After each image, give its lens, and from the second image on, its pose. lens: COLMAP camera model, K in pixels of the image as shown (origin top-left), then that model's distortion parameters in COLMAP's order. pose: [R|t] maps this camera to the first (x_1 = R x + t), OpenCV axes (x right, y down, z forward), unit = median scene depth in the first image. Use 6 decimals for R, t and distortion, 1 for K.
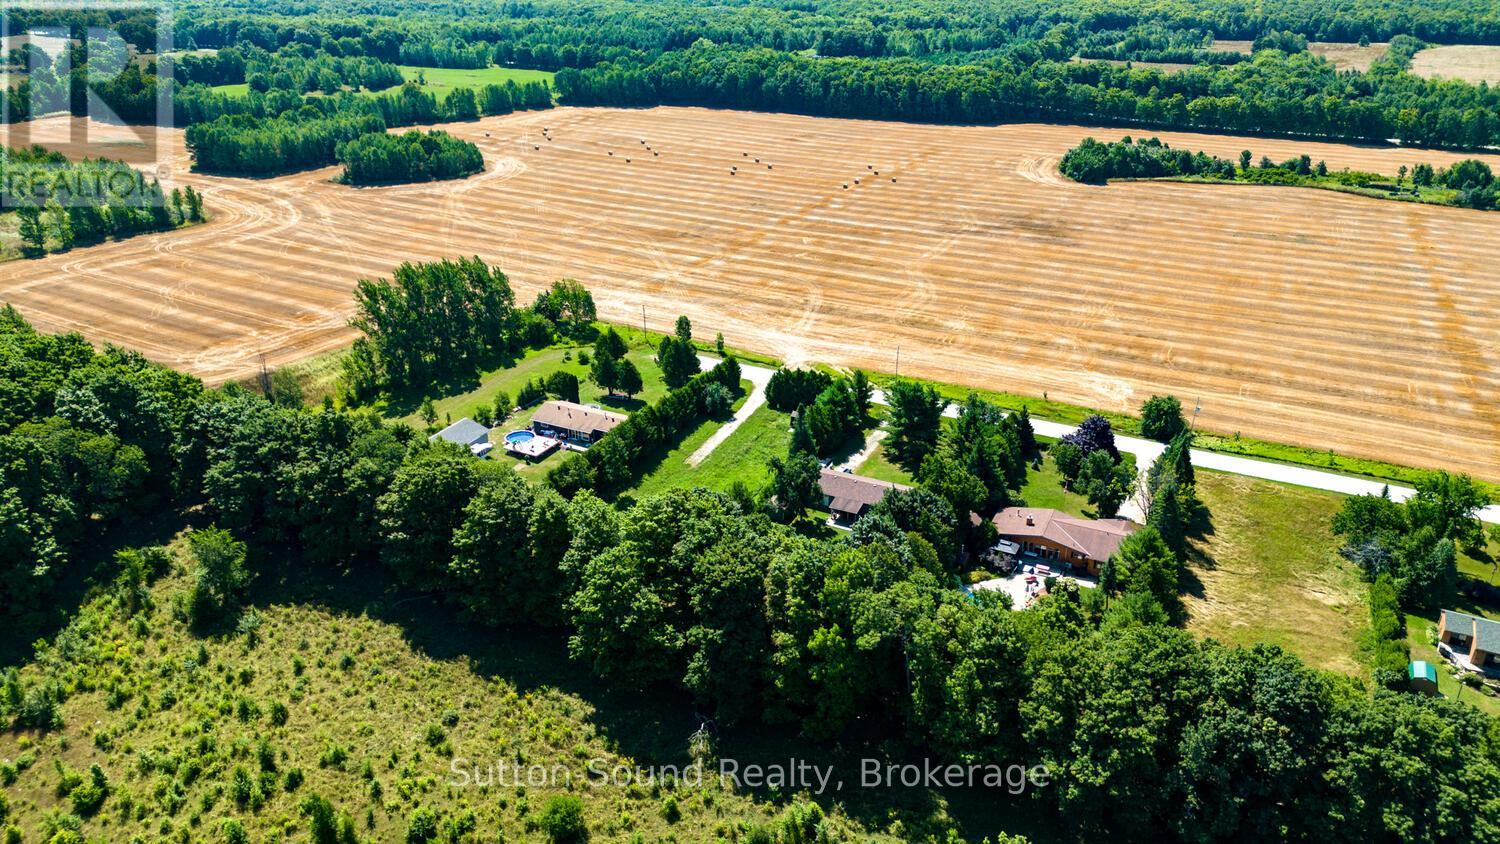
lens RADIAL K [[1041.8, 0, 750.0], [0, 1041.8, 422.0], [0, 0, 1]] dist [0.071148, -0.072926]
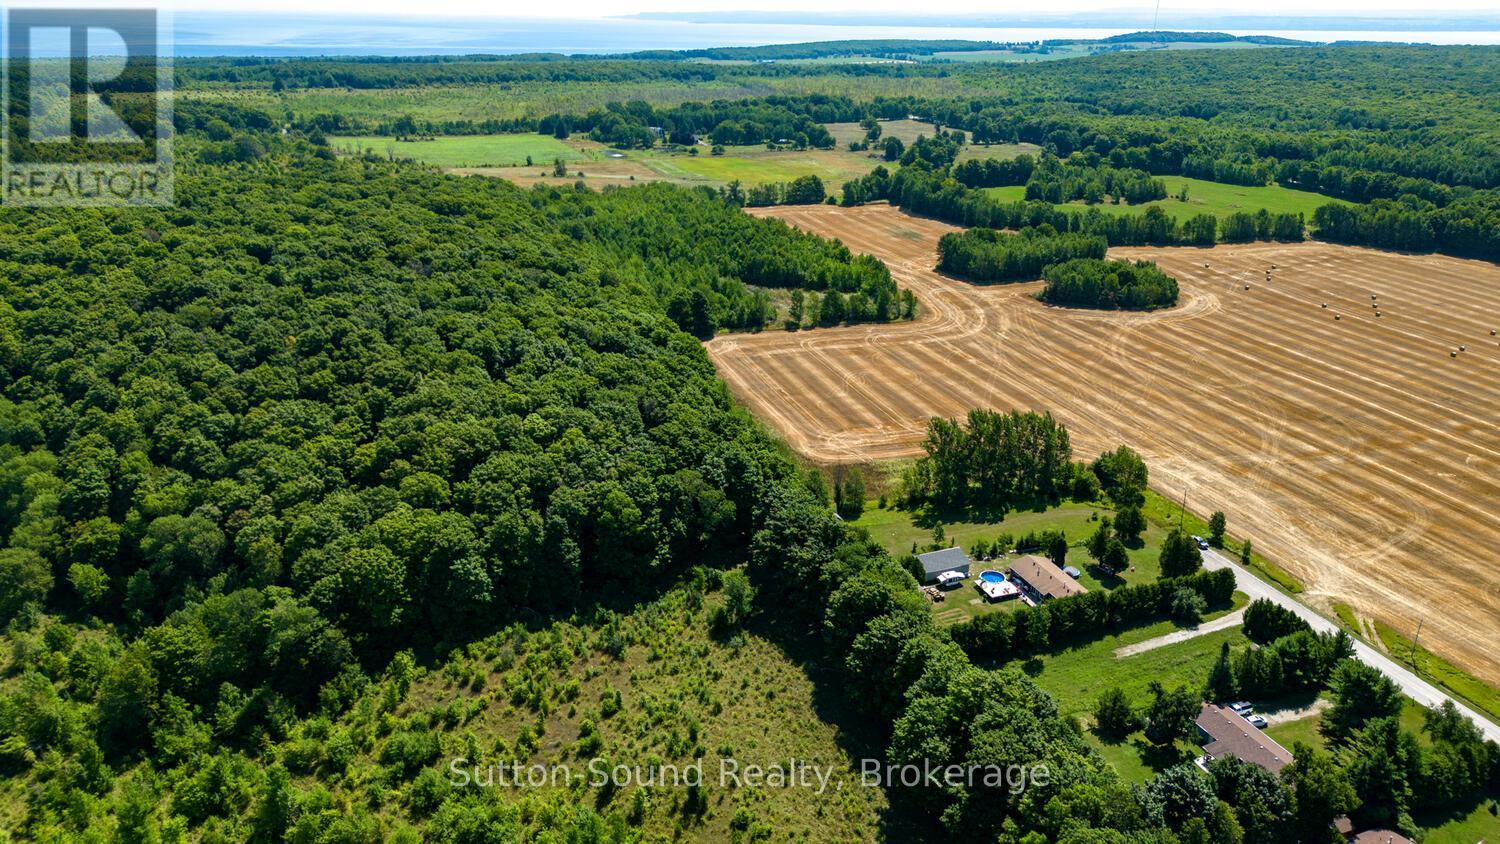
lens RADIAL K [[1041.8, 0, 750.0], [0, 1041.8, 422.0], [0, 0, 1]] dist [0.071148, -0.072926]
pose [[0.731565, 0.246403, -0.635687, 0.293102], [-0.278955, 0.958966, 0.050682, -0.137284], [0.622090, 0.140251, 0.770282, -0.127266]]
